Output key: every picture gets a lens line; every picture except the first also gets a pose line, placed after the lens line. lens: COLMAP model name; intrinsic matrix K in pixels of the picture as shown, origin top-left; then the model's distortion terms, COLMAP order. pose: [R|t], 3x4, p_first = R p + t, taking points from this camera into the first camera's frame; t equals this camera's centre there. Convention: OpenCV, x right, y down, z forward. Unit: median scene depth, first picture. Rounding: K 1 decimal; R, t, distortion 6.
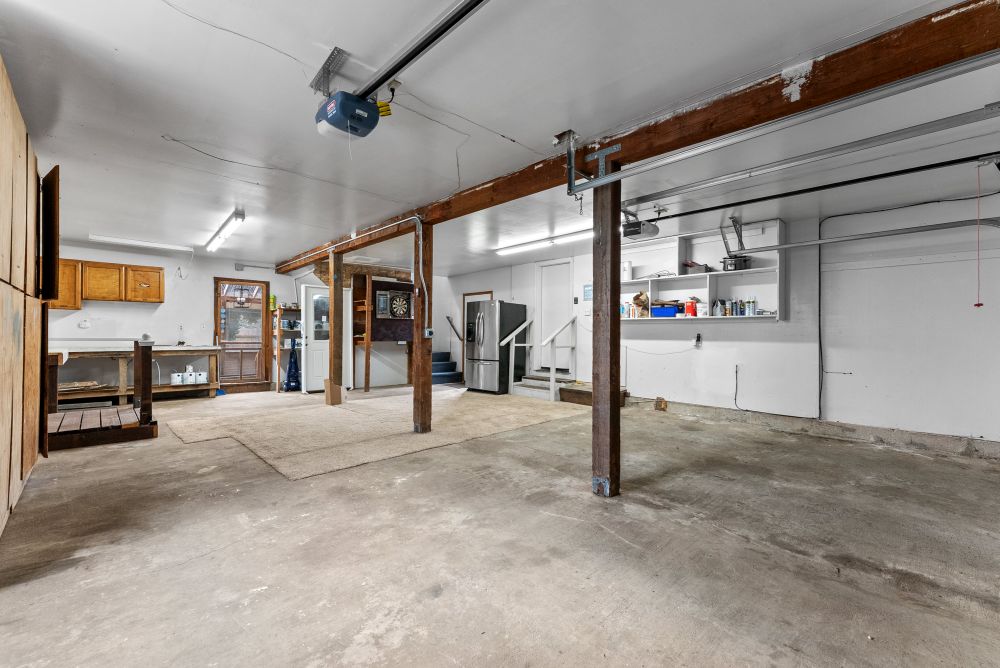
lens RADIAL K [[401.9, 0, 491.8], [0, 401.9, 333.5], [0, 0, 1]] dist [0.005826, -0.000605]
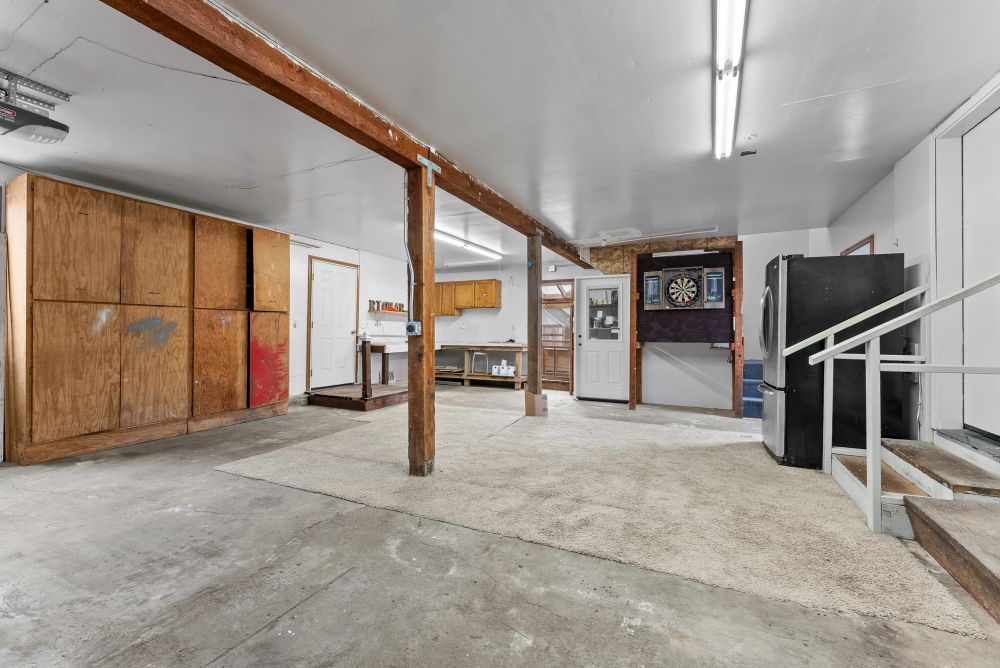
lens RADIAL K [[401.9, 0, 497.1], [0, 401.9, 333.8], [0, 0, 1]] dist [0.005826, -0.000605]
pose [[0.369023, -0.002431, -0.929417, 0.322966], [0.003200, 0.999994, -0.001345, 0.005243], [0.929415, -0.002478, 0.369029, 0.545389]]
